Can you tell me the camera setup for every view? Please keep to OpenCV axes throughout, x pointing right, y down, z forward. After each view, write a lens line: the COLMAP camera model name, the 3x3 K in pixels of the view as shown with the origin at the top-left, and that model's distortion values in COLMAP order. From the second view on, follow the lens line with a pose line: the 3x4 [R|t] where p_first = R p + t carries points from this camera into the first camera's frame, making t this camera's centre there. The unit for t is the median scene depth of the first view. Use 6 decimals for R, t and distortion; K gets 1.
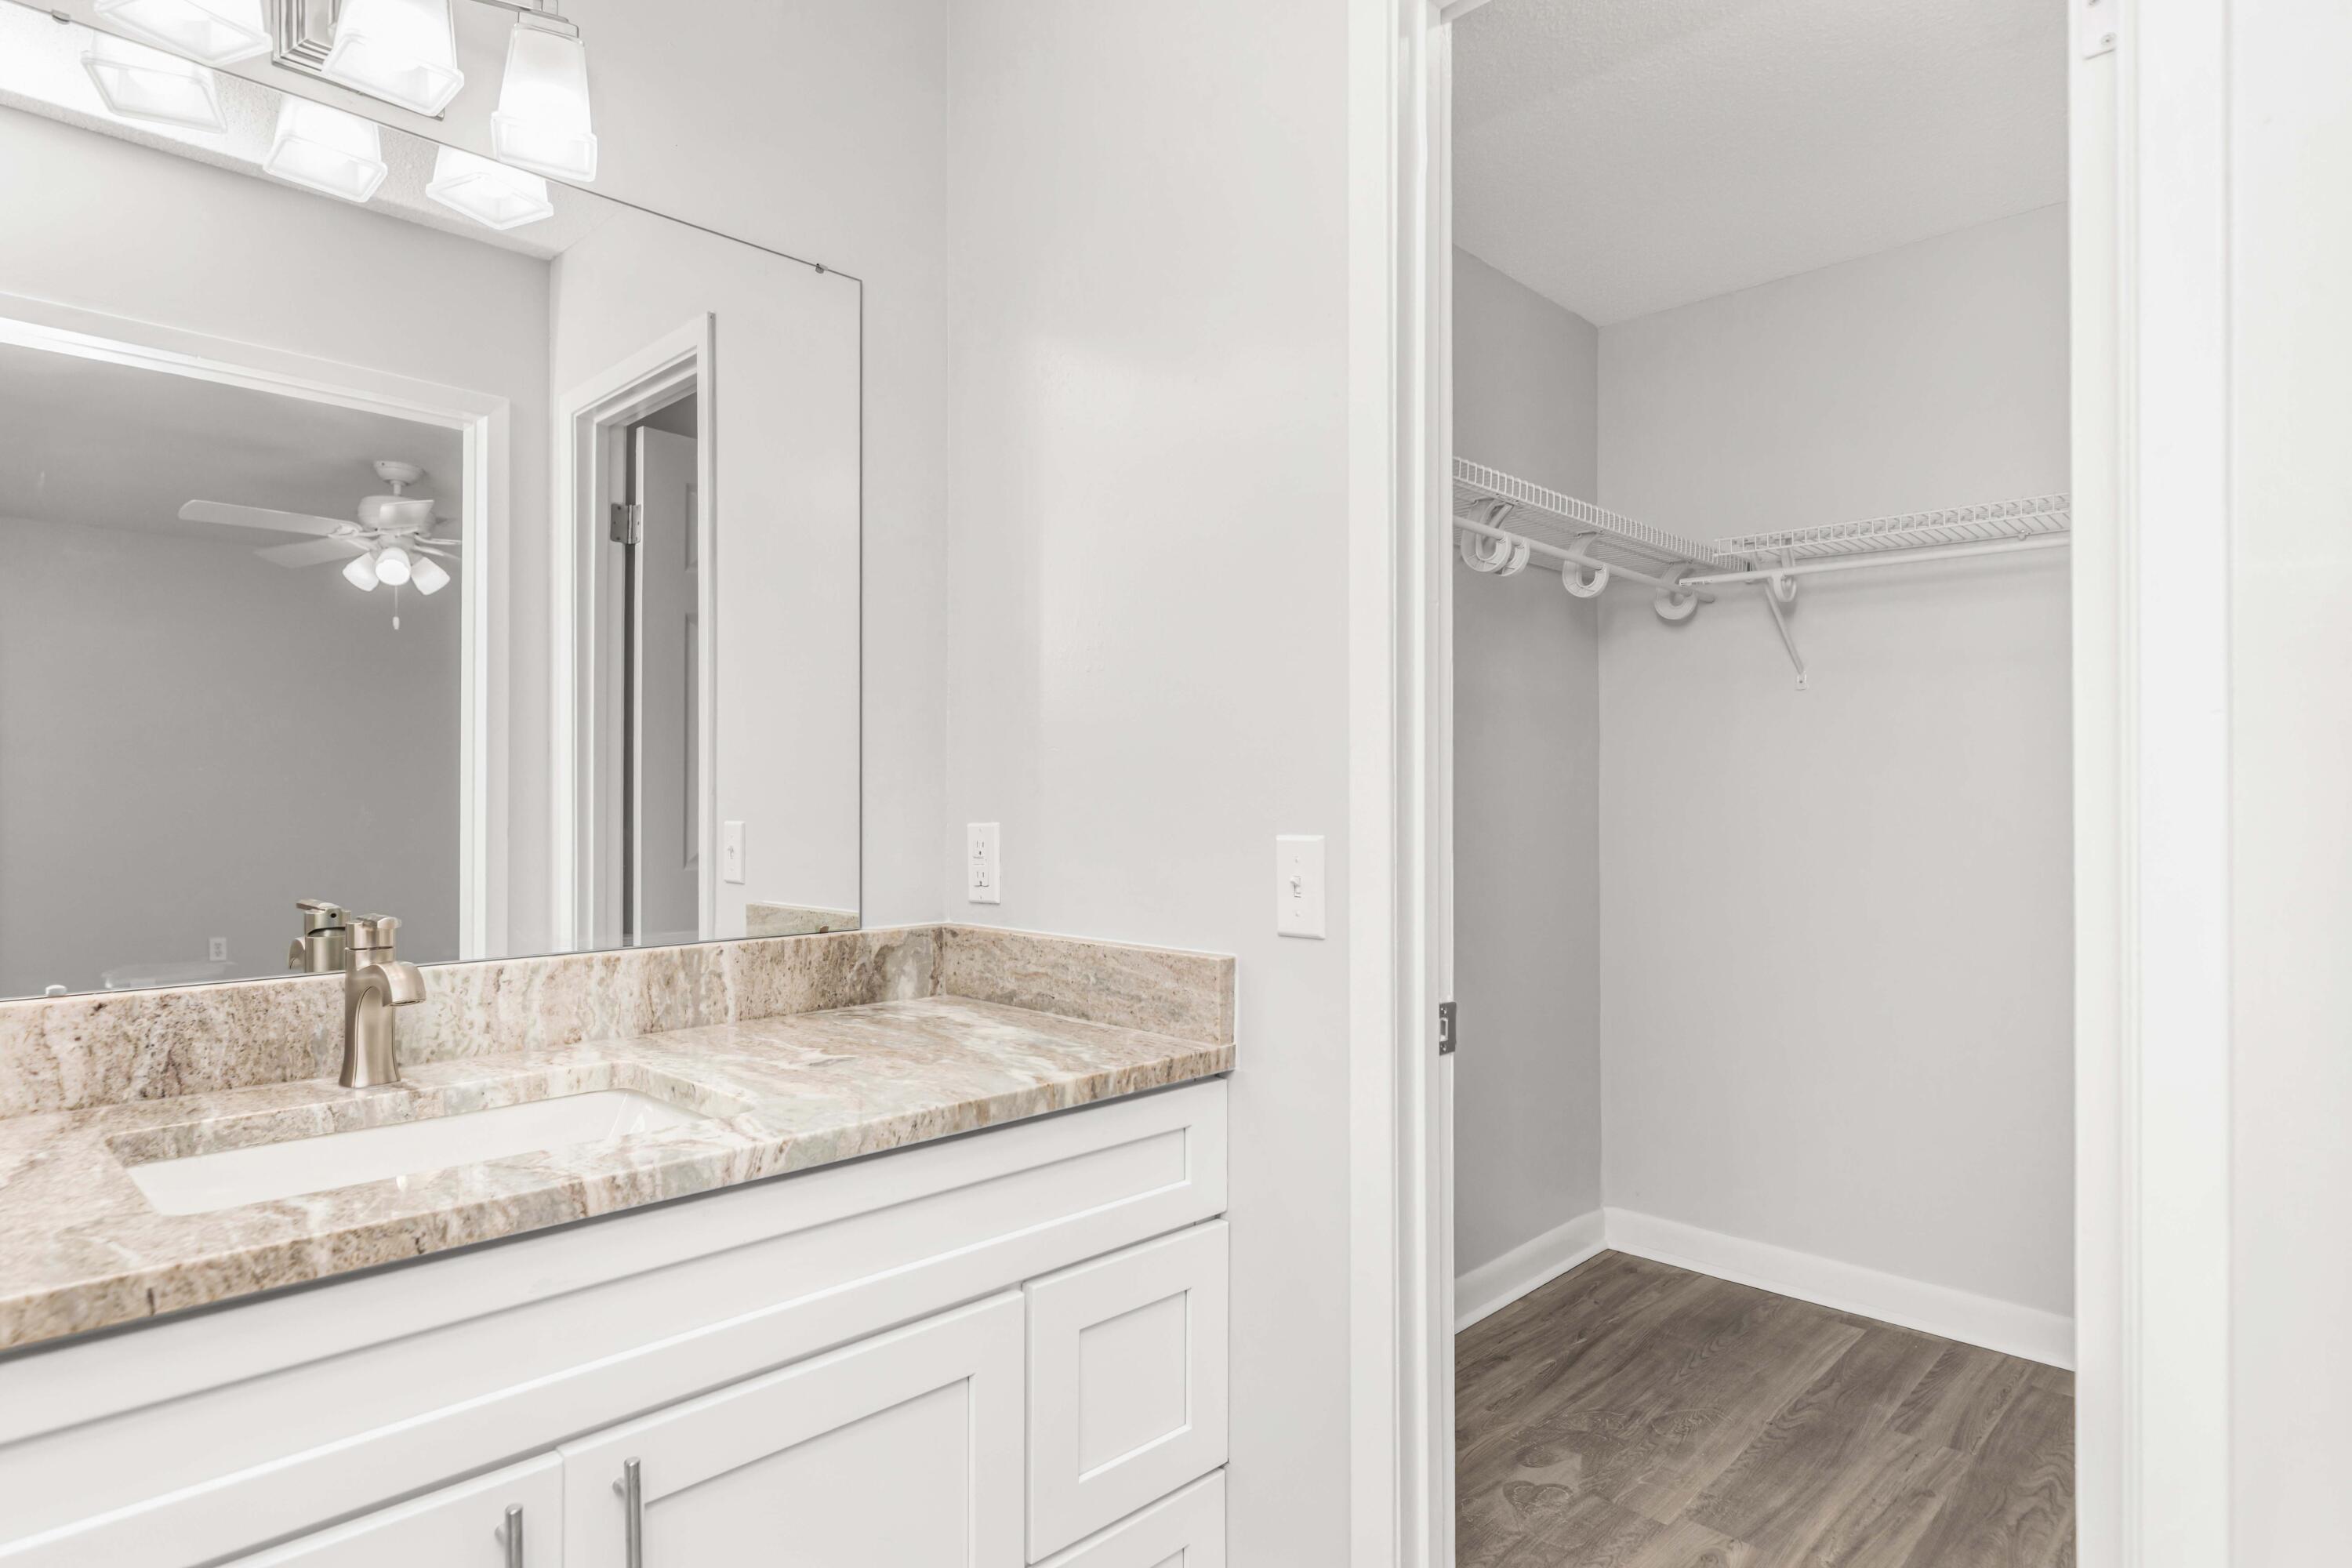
lens RADIAL K [[1347.9, 0, 1169.3], [0, 1347.9, 781.3], [0, 0, 1]] dist [-0.006447, -0.002941]
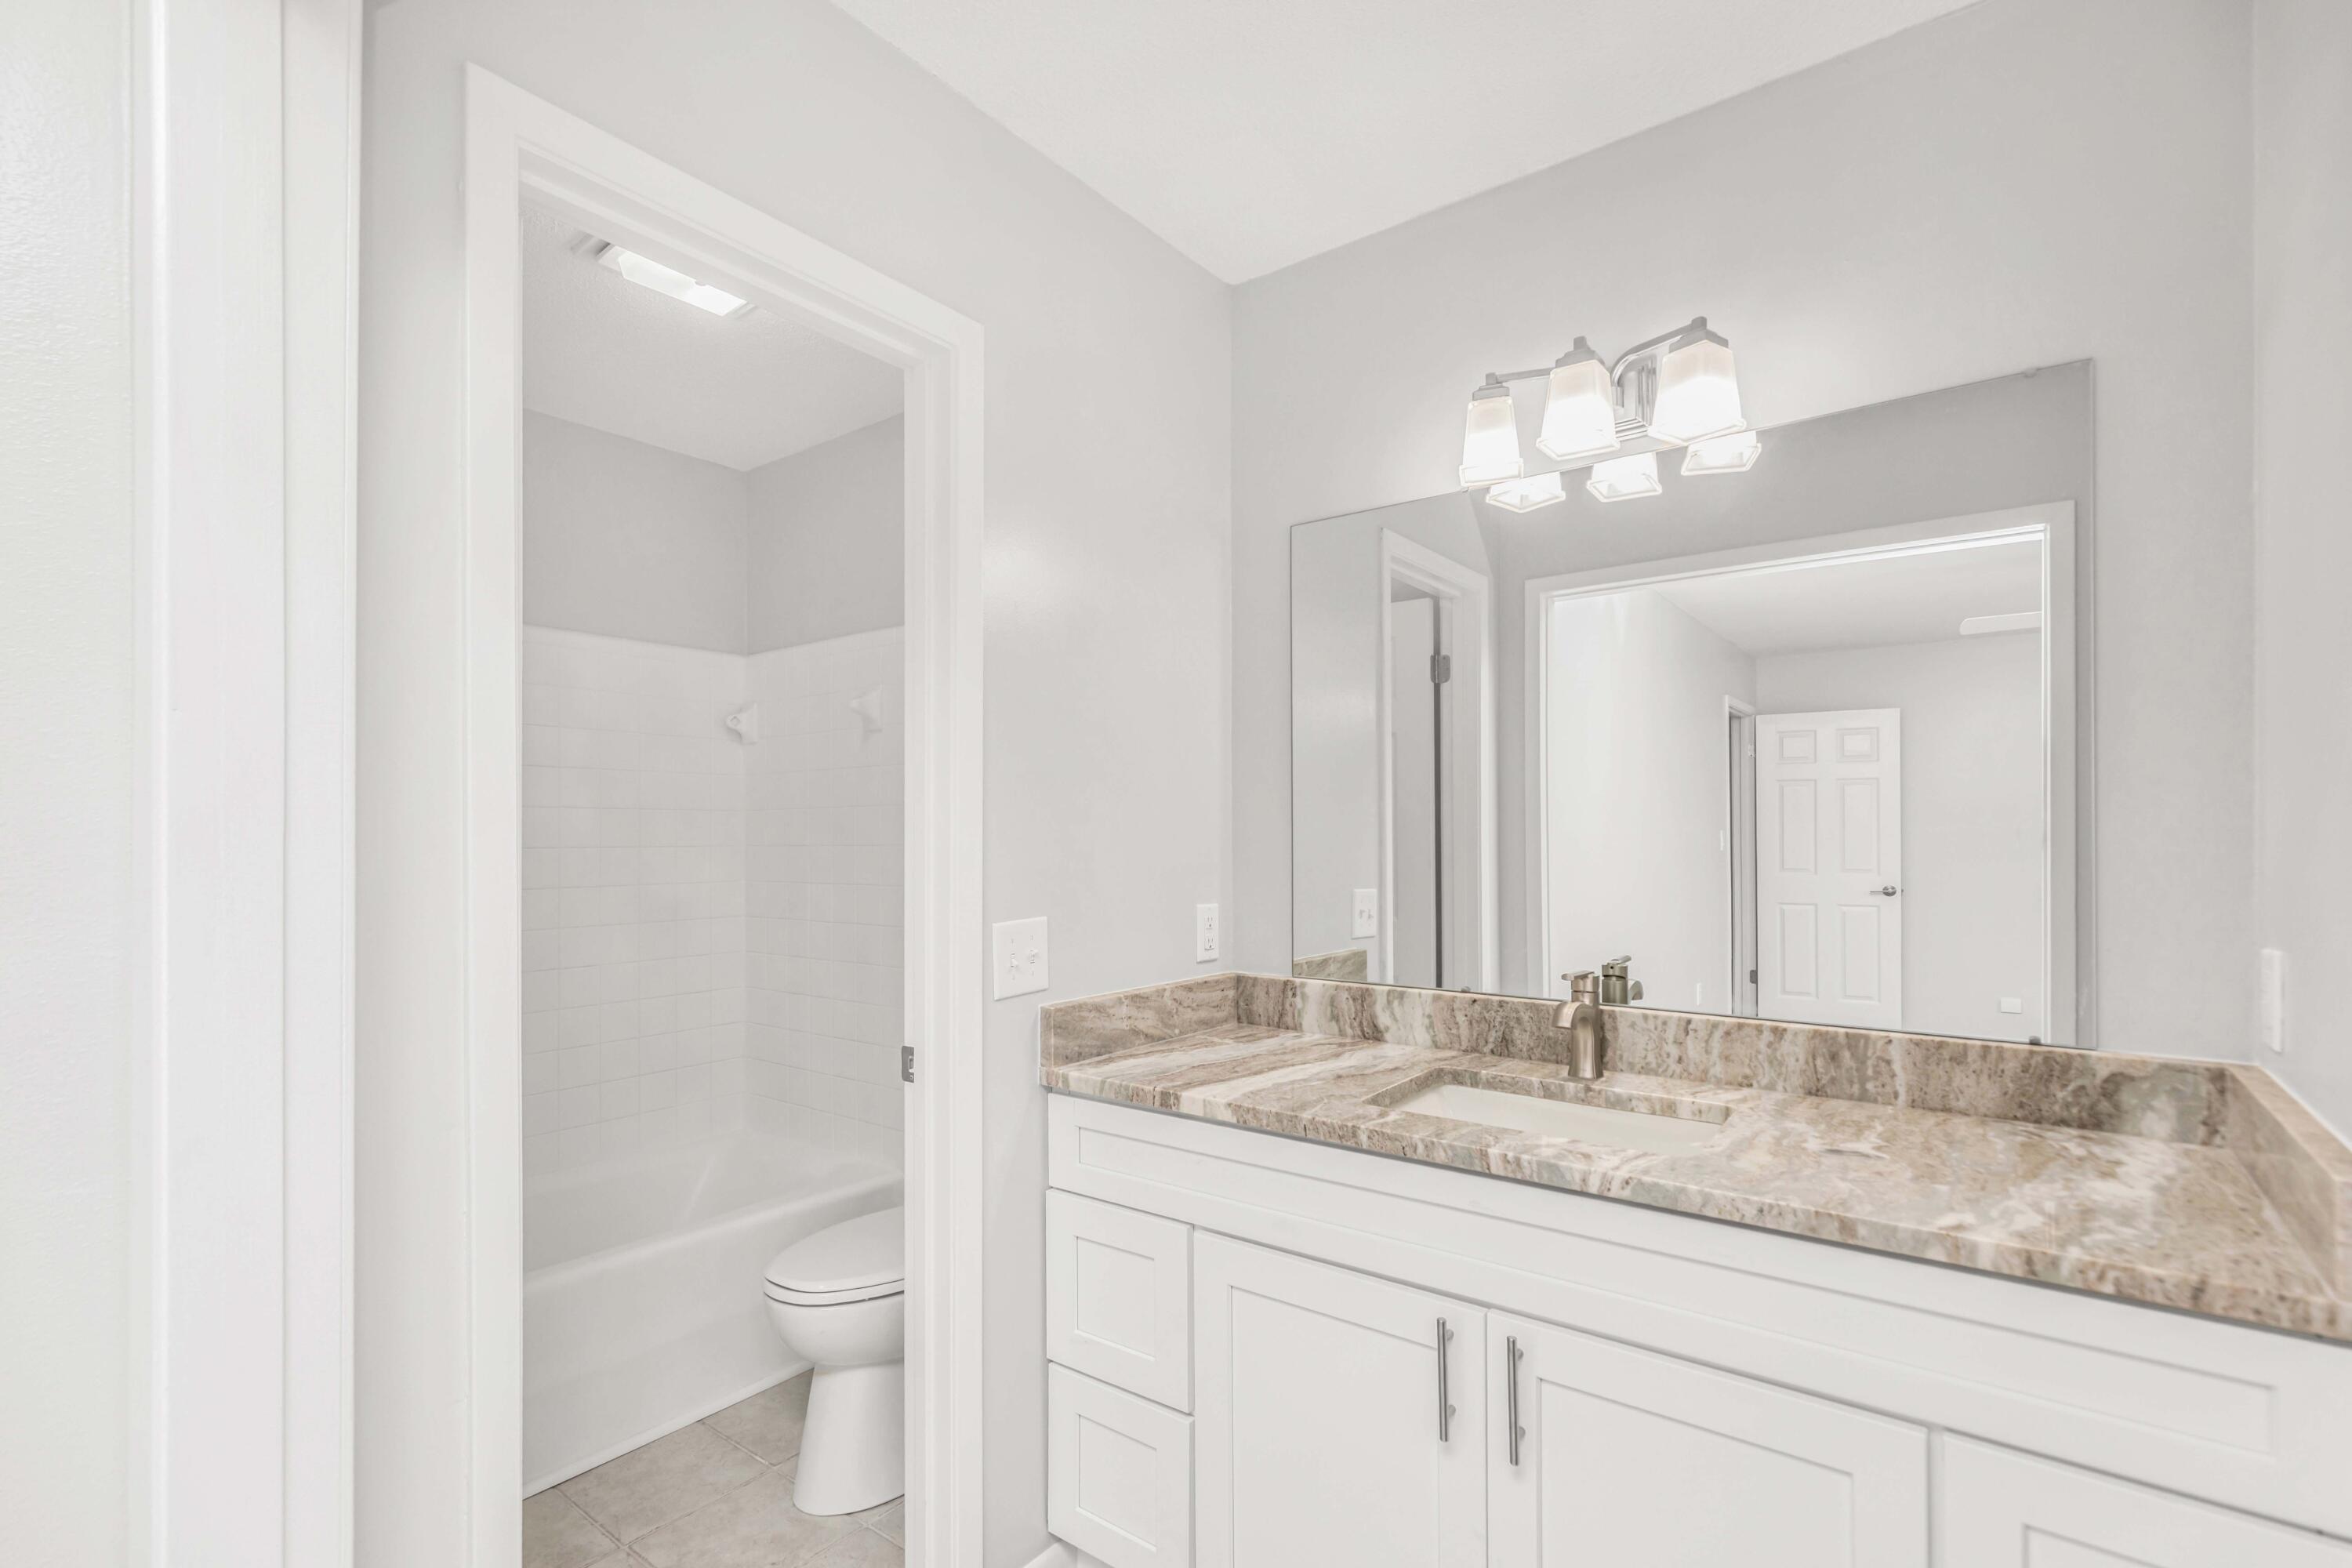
lens RADIAL K [[1097.2, 0, 1172.6], [0, 1097.2, 832.2], [0, 0, 1]] dist [0.006081, -0.000776]
pose [[0.091689, -0.001434, -0.995787, 0.585657], [0.014413, 0.999896, -0.000113, -0.064238], [0.995683, -0.014342, 0.091700, 0.342757]]
